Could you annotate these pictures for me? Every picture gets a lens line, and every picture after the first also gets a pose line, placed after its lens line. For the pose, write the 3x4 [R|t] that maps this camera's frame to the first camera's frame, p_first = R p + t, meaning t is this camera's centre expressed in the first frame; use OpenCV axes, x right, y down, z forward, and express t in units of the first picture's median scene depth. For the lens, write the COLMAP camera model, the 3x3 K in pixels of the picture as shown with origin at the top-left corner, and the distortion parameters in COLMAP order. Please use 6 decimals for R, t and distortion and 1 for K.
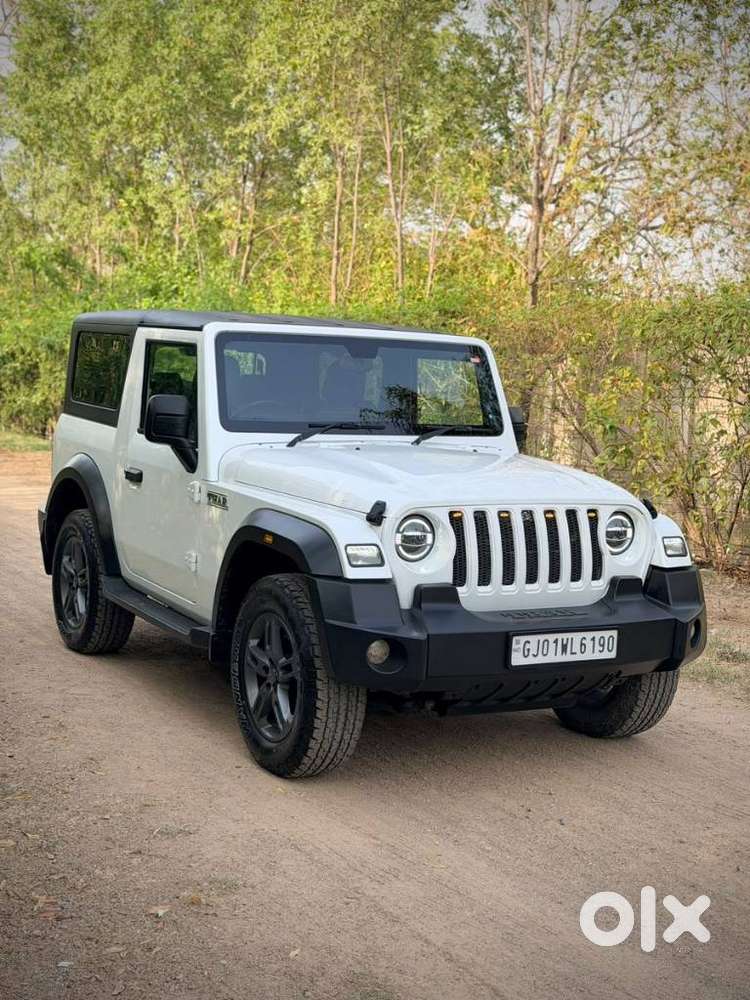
lens RADIAL K [[1404.5, 0, 357.0], [0, 1404.5, 493.2], [0, 0, 1]] dist [0.156345, -0.039027]
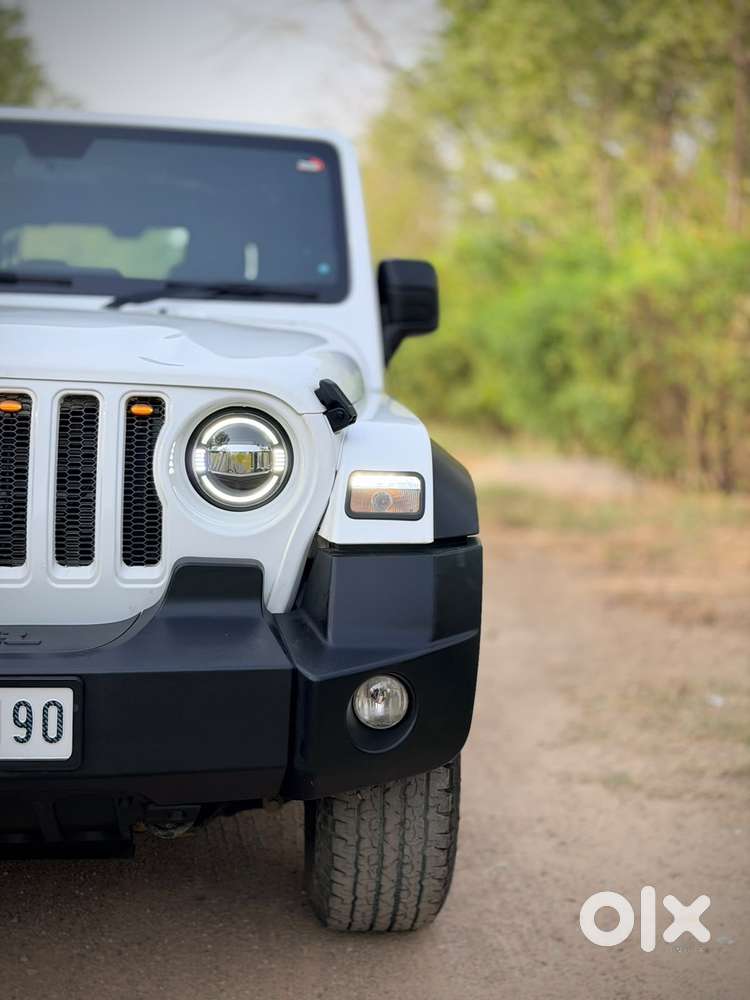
lens RADIAL K [[1404.5, 0, 357.0], [0, 1404.5, 493.2], [0, 0, 1]] dist [0.156345, -0.039027]
pose [[0.904042, 0.015227, -0.427172, 0.420642], [-0.024055, 0.999594, -0.015276, 0.046733], [0.426765, 0.024086, 0.904042, 0.675390]]
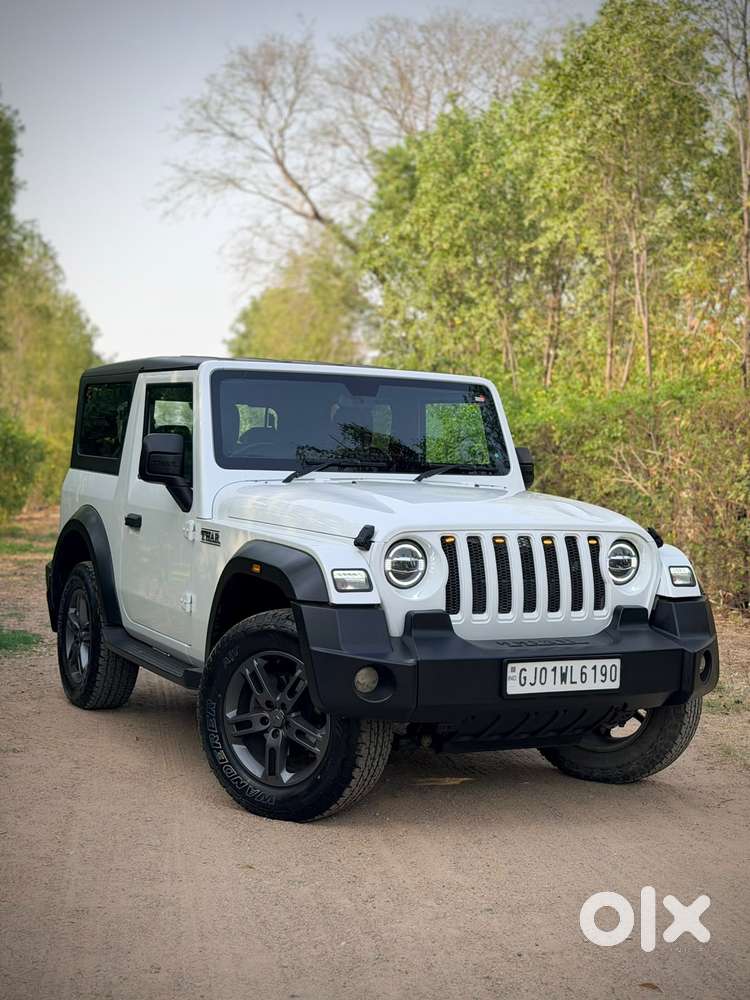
lens RADIAL K [[1404.5, 0, 357.0], [0, 1404.5, 493.2], [0, 0, 1]] dist [0.156345, -0.039027]
pose [[0.999182, -0.016230, -0.037036, 0.043345], [0.013581, 0.997406, -0.070689, 0.050068], [0.038087, 0.070128, 0.996811, 0.030804]]
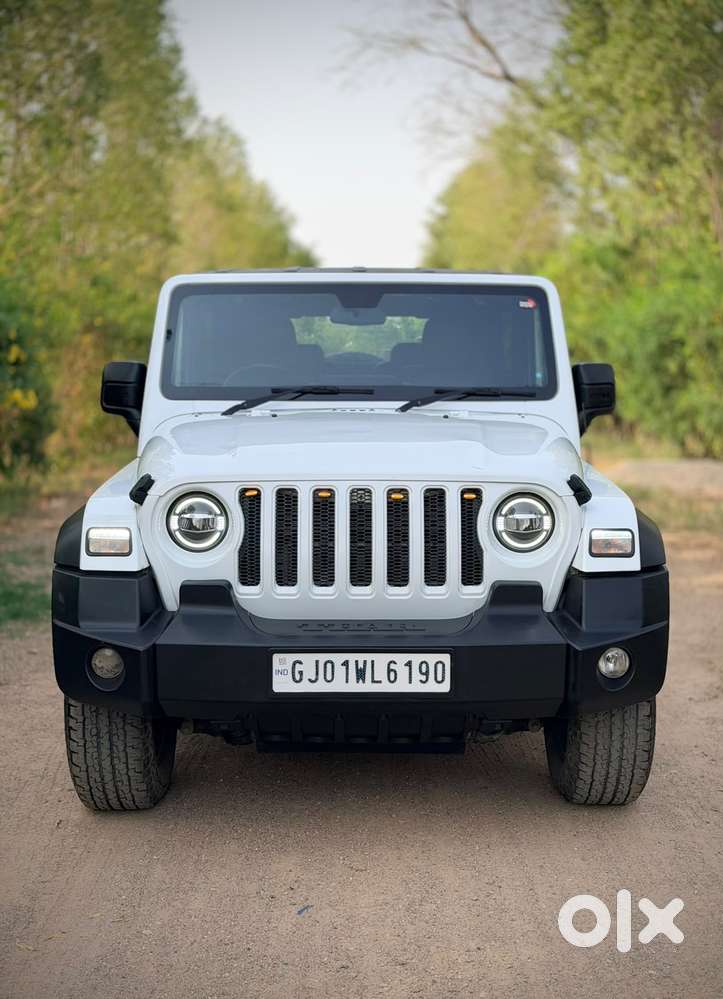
lens RADIAL K [[1451.7, 0, 361.5], [0, 1451.7, 499.5], [0, 0, 1]] dist [0.187278, -0.035920]
pose [[0.875298, 0.008343, -0.483511, 0.502450], [-0.007740, 0.999965, 0.003244, 0.015563], [0.483521, 0.000903, 0.875332, 0.324542]]
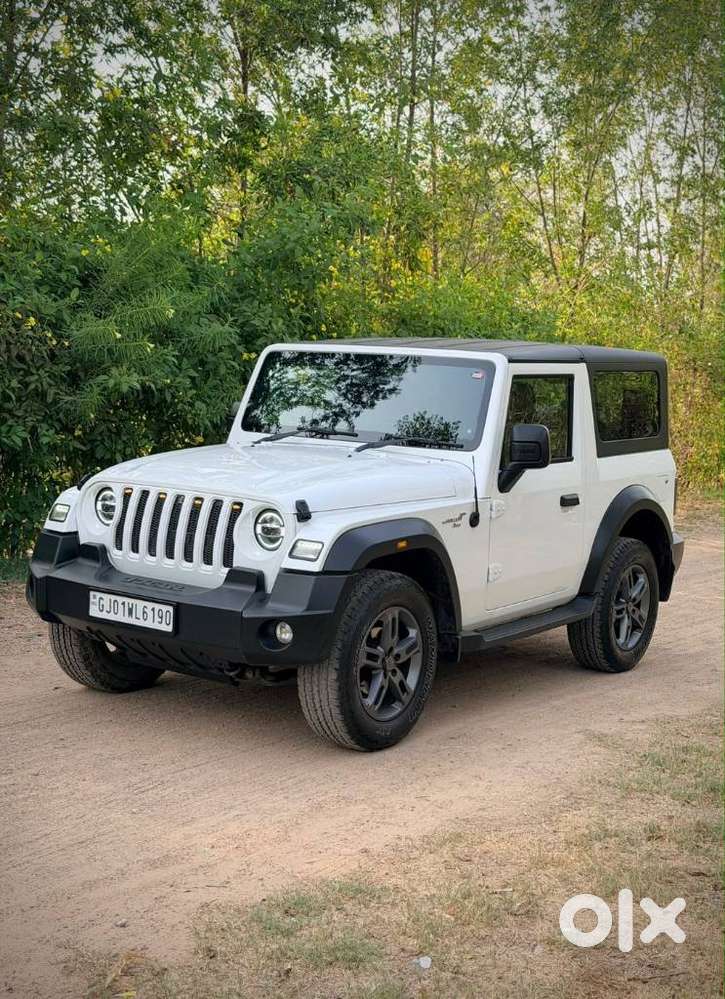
lens RADIAL K [[1451.7, 0, 362.5], [0, 1451.7, 499.5], [0, 0, 1]] dist [0.187278, -0.035920]
pose [[0.413968, 0.063105, -0.908102, 1.254898], [-0.117635, 0.992938, 0.015375, -0.019582], [0.902659, 0.100460, 0.418468, 0.651123]]
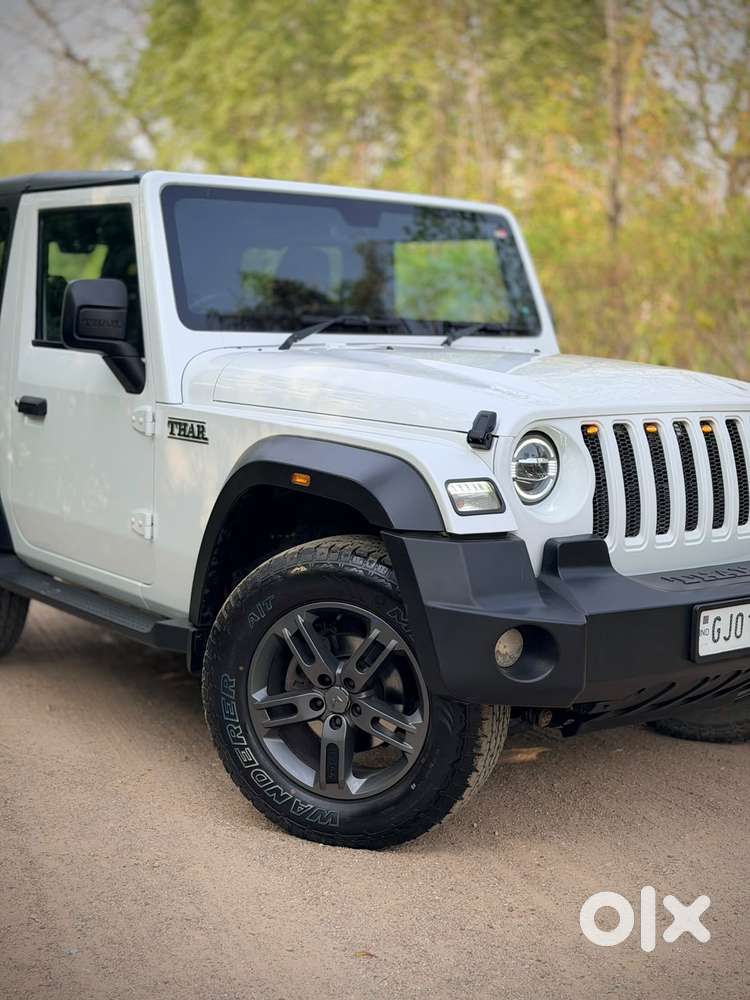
lens RADIAL K [[1404.5, 0, 357.0], [0, 1404.5, 493.2], [0, 0, 1]] dist [0.156345, -0.039027]
pose [[0.988123, -0.043025, 0.147520, -0.132771], [0.039520, 0.998864, 0.026609, 0.022490], [-0.148497, -0.020463, 0.988701, 0.360806]]
